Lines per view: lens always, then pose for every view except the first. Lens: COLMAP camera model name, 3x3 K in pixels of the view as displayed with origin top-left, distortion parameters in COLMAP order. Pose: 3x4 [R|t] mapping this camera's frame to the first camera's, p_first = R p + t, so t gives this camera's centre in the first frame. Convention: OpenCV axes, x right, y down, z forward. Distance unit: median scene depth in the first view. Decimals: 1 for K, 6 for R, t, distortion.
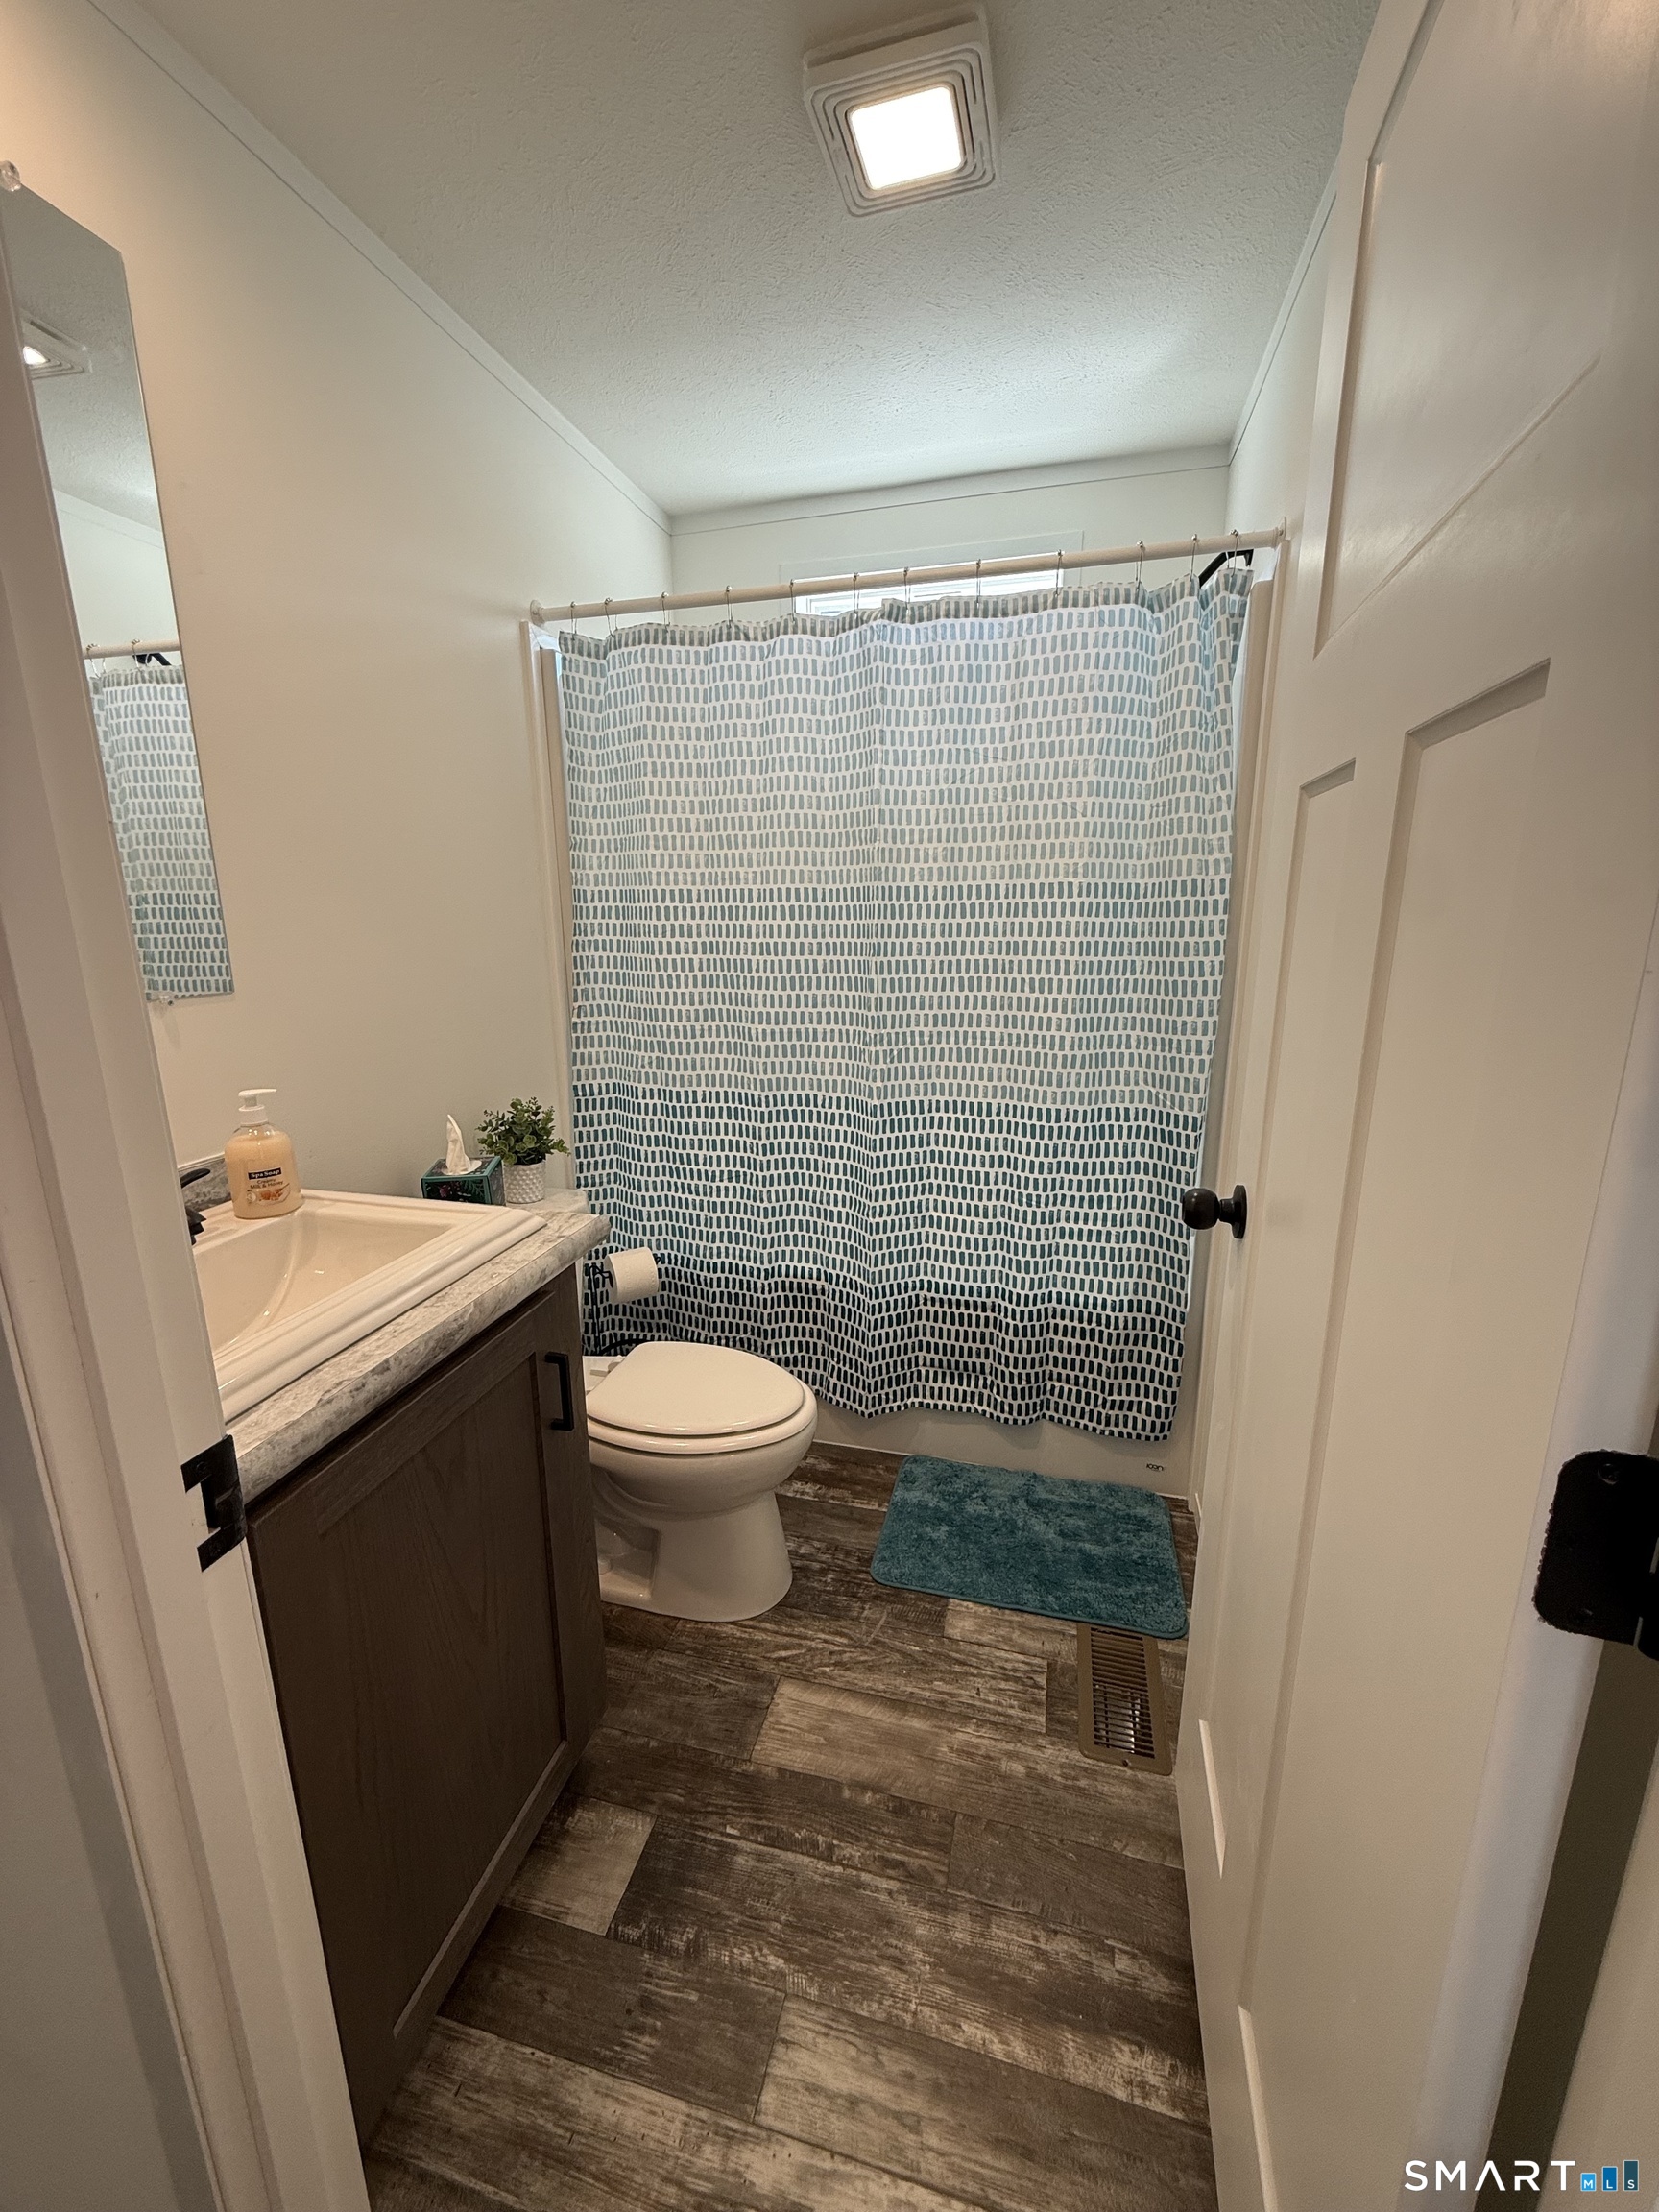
lens RADIAL K [[878.4, 0, 829.8], [0, 878.4, 1098.5], [0, 0, 1]] dist [0.001403, -0.001007]
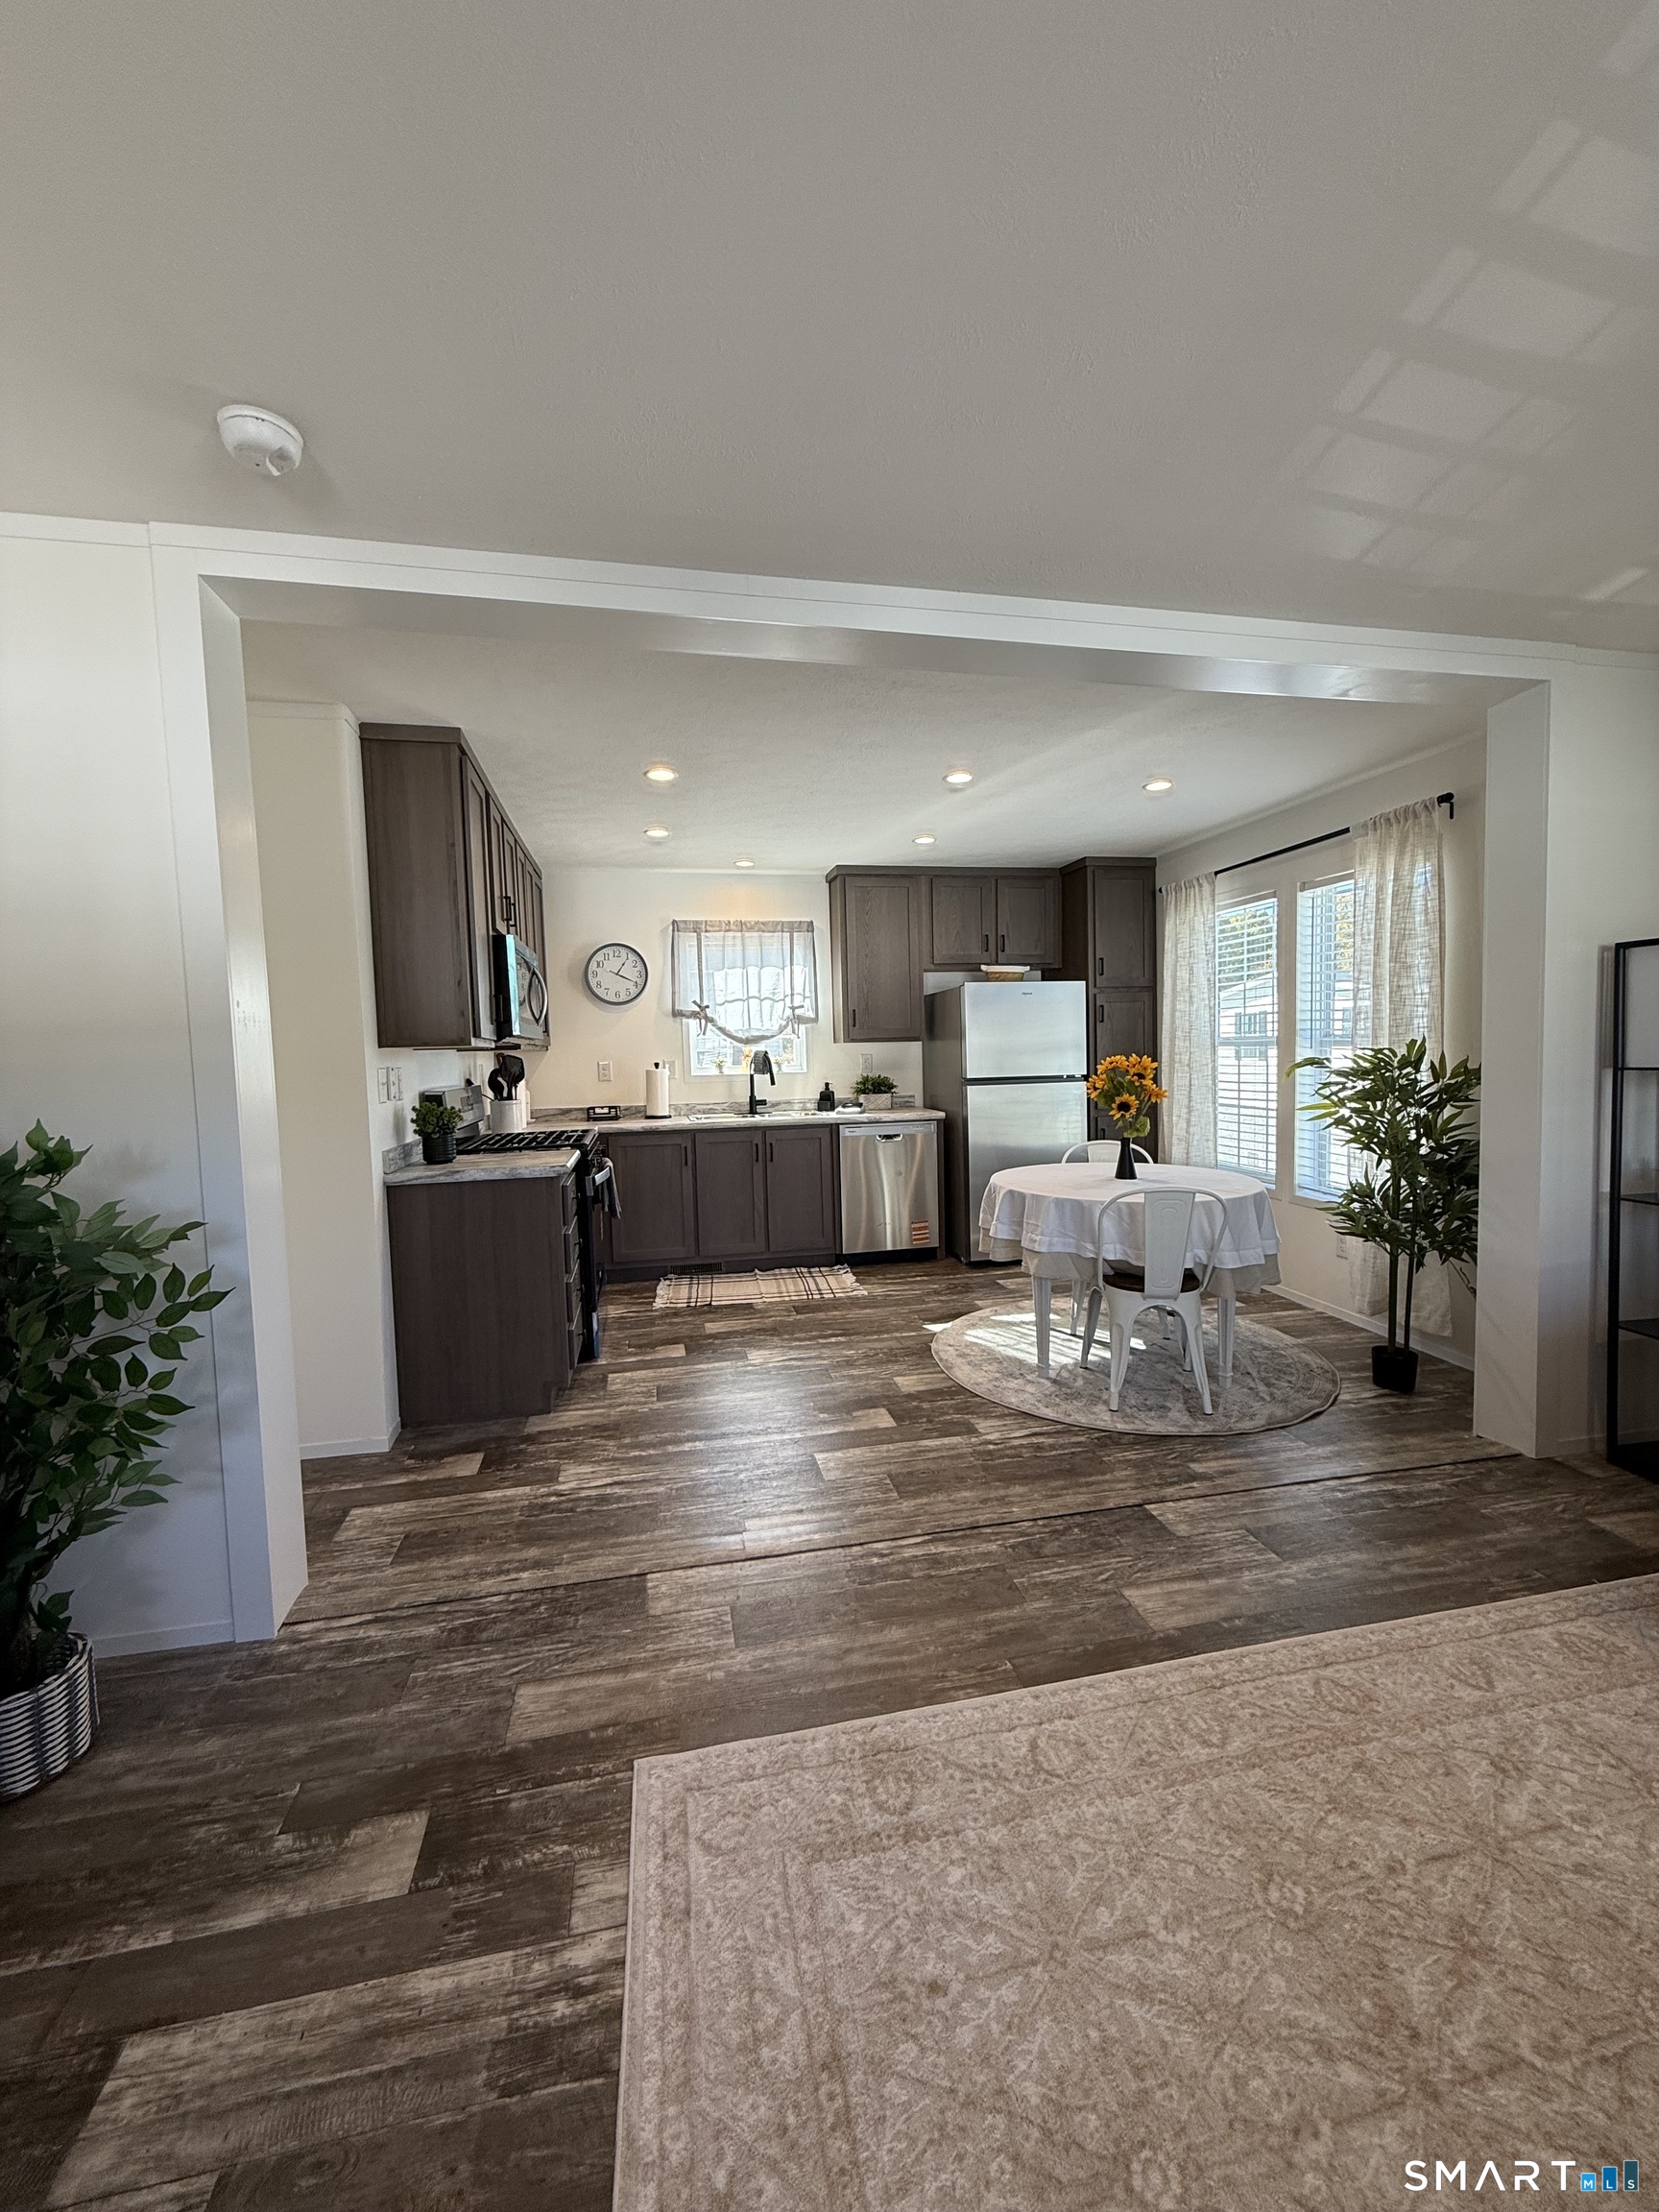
lens RADIAL K [[878.4, 0, 836.3], [0, 878.4, 1123.4], [0, 0, 1]] dist [0.001403, -0.001007]
pose [[0.891922, -0.036995, 0.450673, -0.211116], [0.091561, 0.990778, -0.099875, 0.084721], [-0.442822, 0.130344, 0.887085, -0.396861]]
